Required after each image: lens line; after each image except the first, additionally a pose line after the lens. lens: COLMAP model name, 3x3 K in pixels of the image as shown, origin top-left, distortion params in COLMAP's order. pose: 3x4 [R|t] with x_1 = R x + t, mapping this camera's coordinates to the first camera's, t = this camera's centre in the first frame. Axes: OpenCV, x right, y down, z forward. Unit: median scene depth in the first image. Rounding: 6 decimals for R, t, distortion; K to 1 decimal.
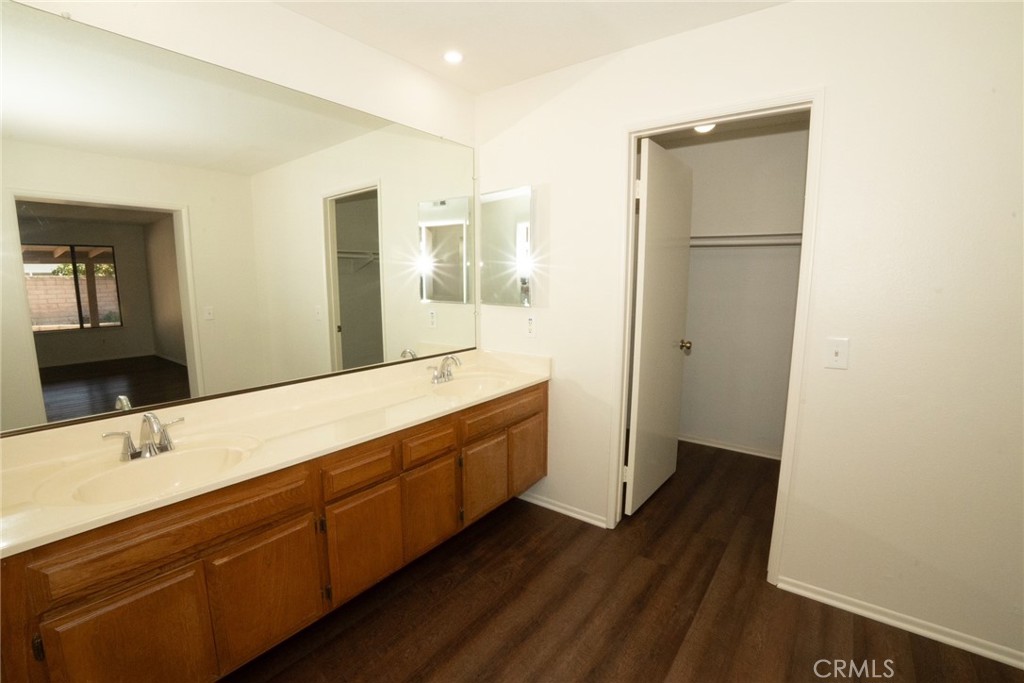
lens RADIAL K [[448.7, 0, 513.1], [0, 448.7, 343.4], [0, 0, 1]] dist [-0.004066, -0.000273]
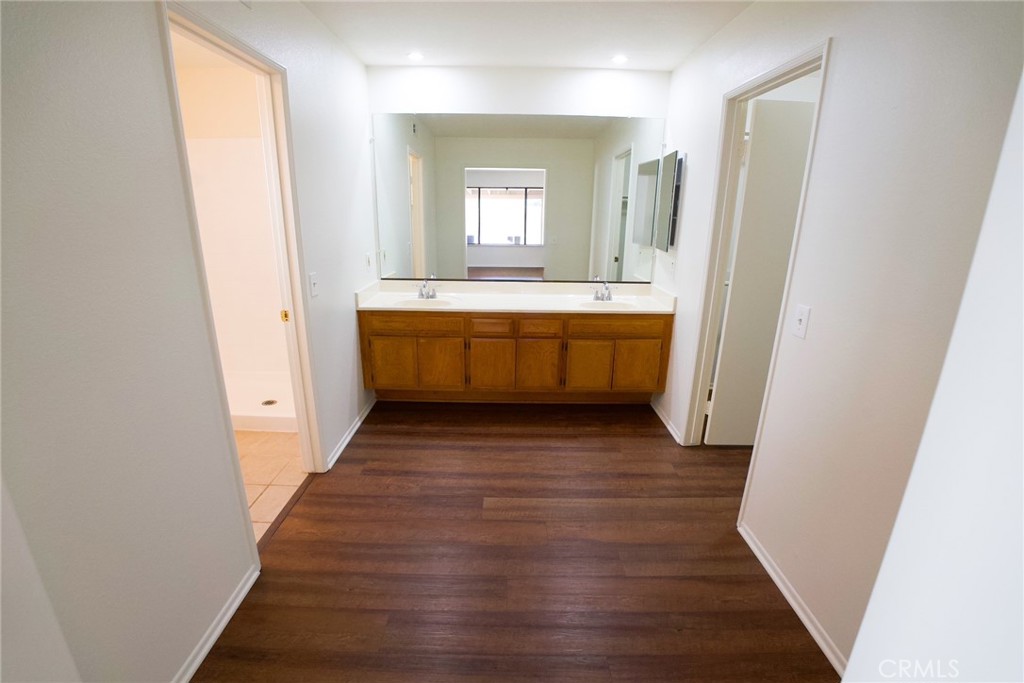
lens RADIAL K [[448.7, 0, 510.1], [0, 448.7, 337.8], [0, 0, 1]] dist [-0.004066, -0.000273]
pose [[0.592993, 0.234626, -0.770266, 0.909826], [-0.119352, 0.971650, 0.204085, -0.054497], [0.796313, -0.029088, 0.604185, -0.071879]]
